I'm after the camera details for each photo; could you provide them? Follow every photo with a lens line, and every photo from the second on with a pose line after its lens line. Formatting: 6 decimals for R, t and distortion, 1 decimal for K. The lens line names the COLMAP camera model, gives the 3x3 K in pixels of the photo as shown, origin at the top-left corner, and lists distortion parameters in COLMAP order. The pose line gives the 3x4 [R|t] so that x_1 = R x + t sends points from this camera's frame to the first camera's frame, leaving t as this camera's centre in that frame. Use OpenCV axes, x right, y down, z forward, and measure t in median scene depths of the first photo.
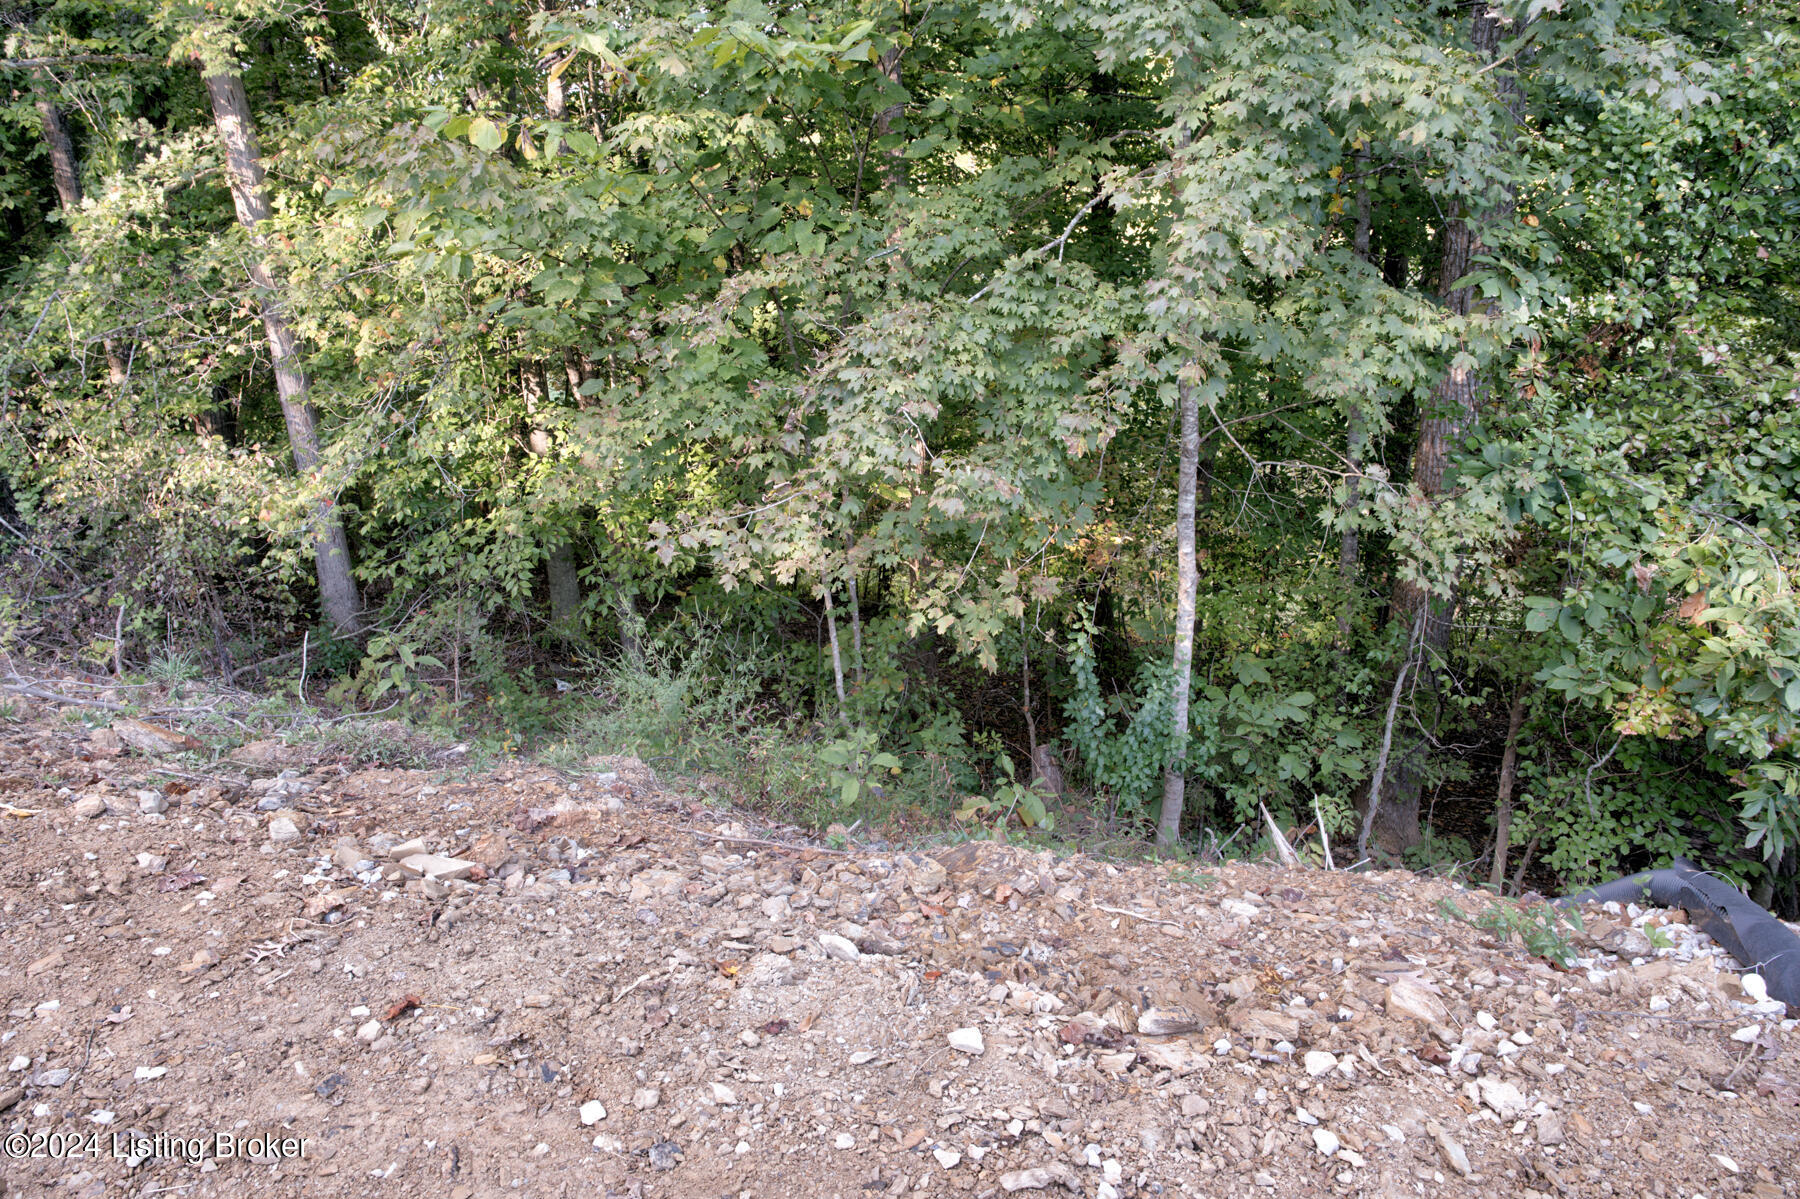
lens RADIAL K [[1210.4, 0, 913.3], [0, 1210.4, 537.9], [0, 0, 1]] dist [-0.012295, 0.012064]
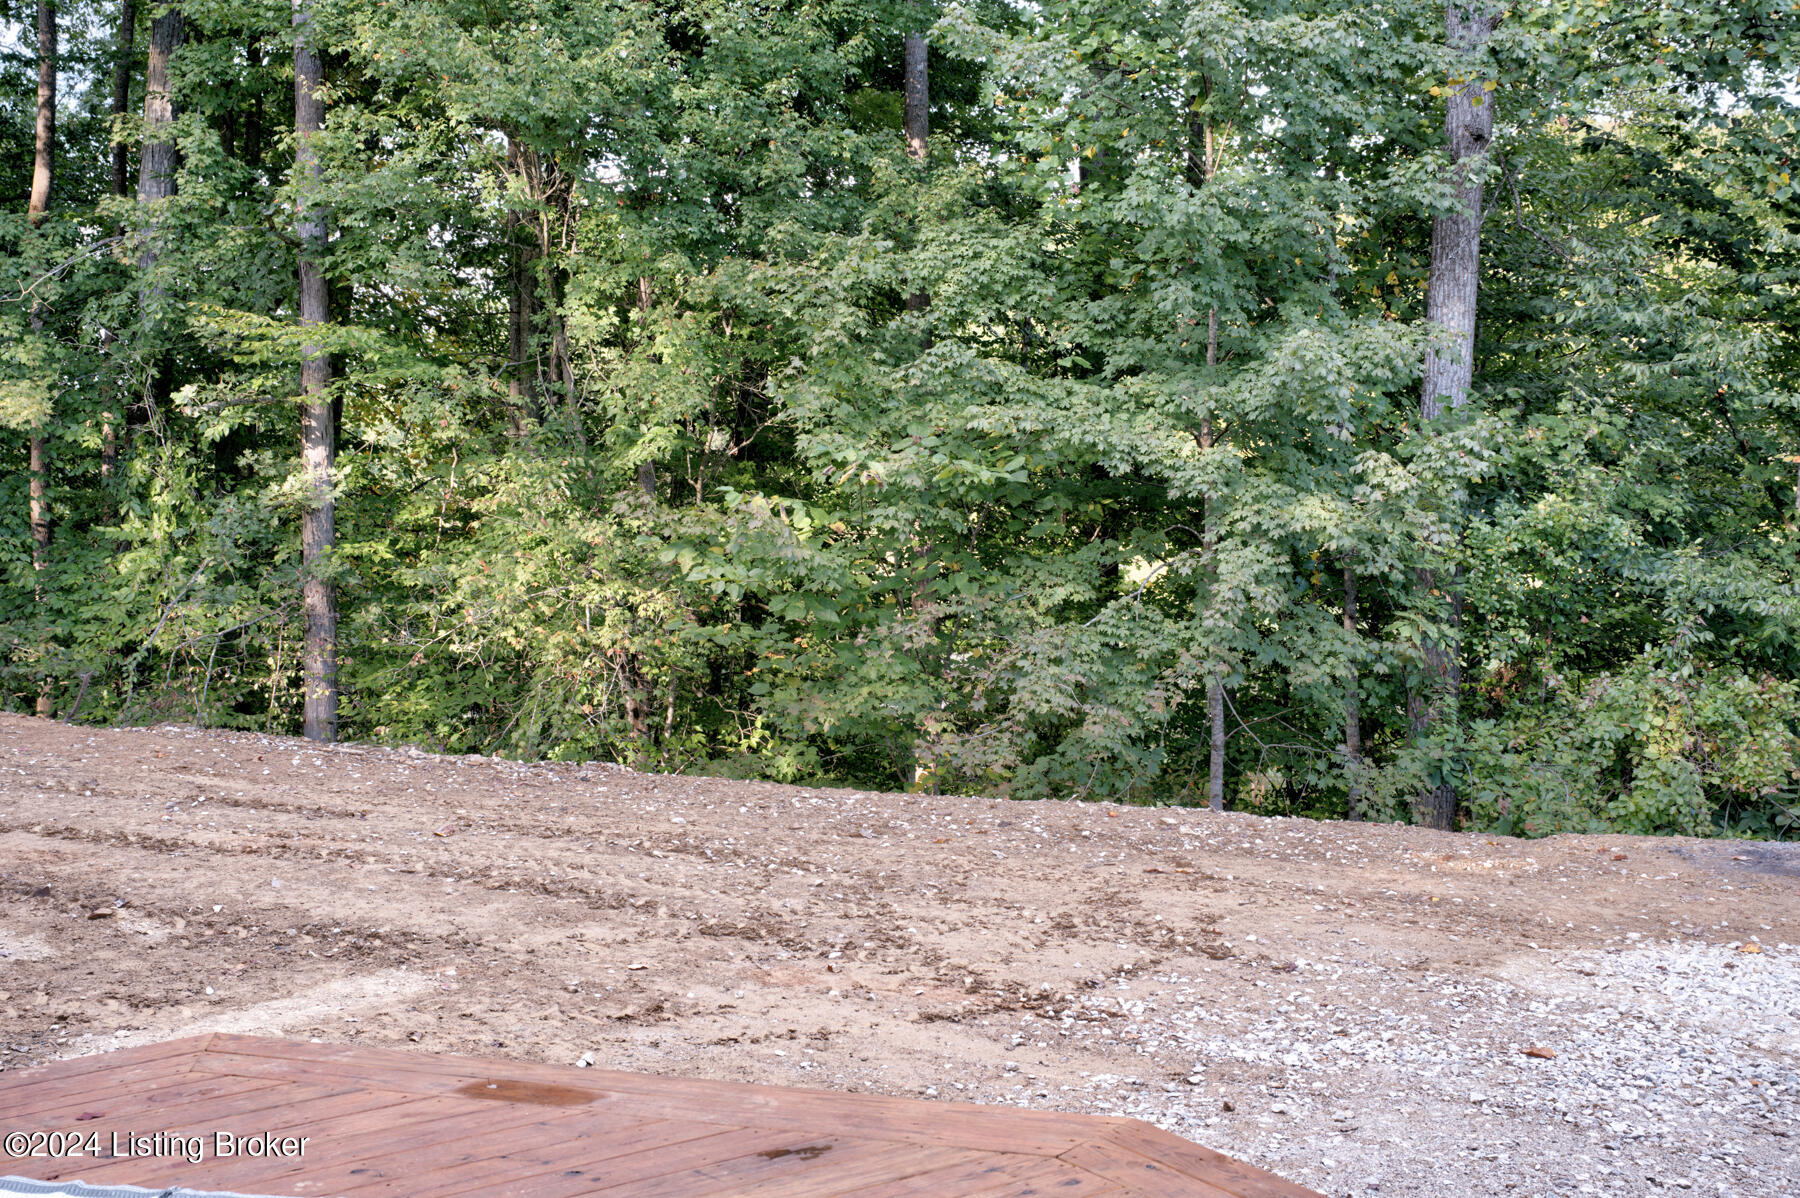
lens RADIAL K [[2213.1, 0, 899.1], [0, 2213.1, 599.6], [0, 0, 1]] dist [0.156706, 0.000000]
pose [[0.994752, 0.039181, 0.094519, -0.529483], [-0.014573, 0.968614, -0.248142, 0.557255], [-0.101275, 0.245463, 0.964101, -2.017197]]
